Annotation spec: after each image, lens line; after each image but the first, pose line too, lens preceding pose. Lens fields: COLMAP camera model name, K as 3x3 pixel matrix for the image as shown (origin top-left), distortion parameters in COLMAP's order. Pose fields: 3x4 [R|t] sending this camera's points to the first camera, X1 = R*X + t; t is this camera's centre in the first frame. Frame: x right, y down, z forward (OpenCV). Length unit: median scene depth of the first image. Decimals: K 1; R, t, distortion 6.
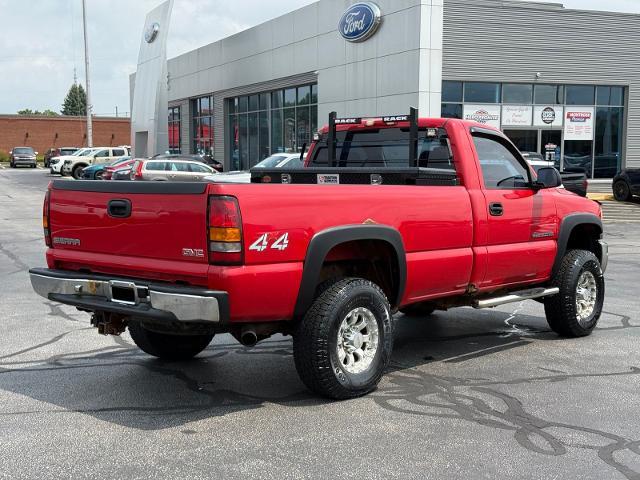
lens RADIAL K [[910.1, 0, 320.0], [0, 910.1, 240.0], [0, 0, 1]] dist [0.111171, -0.042172]
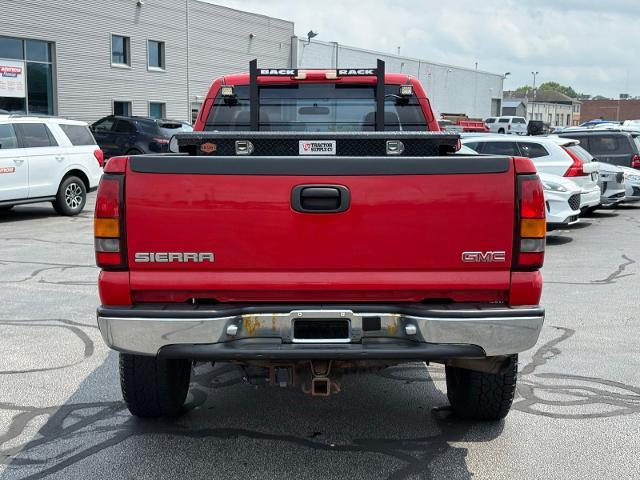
lens RADIAL K [[910.1, 0, 320.0], [0, 910.1, 240.0], [0, 0, 1]] dist [0.111171, -0.042172]
pose [[0.744464, -0.082542, 0.662541, -0.537019], [0.052720, 0.996498, 0.064909, -0.039330], [-0.665578, -0.013393, 0.746208, 0.428222]]
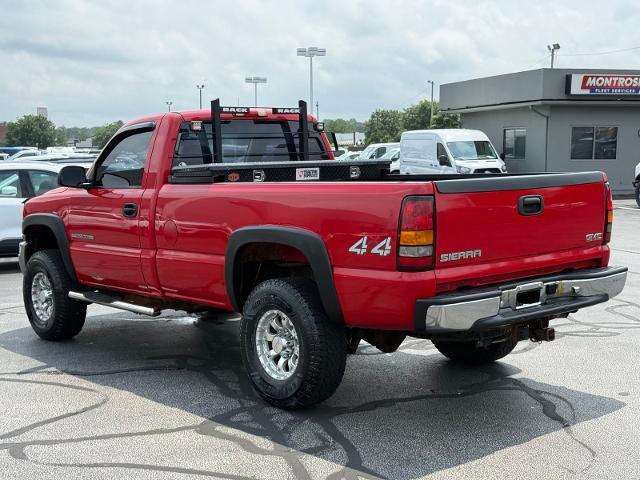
lens RADIAL K [[910.1, 0, 320.0], [0, 910.1, 240.0], [0, 0, 1]] dist [0.111171, -0.042172]
pose [[0.130146, -0.102366, 0.986196, -0.963204], [0.095186, 0.991352, 0.090339, -0.085917], [-0.986915, 0.082115, 0.138764, 0.897023]]
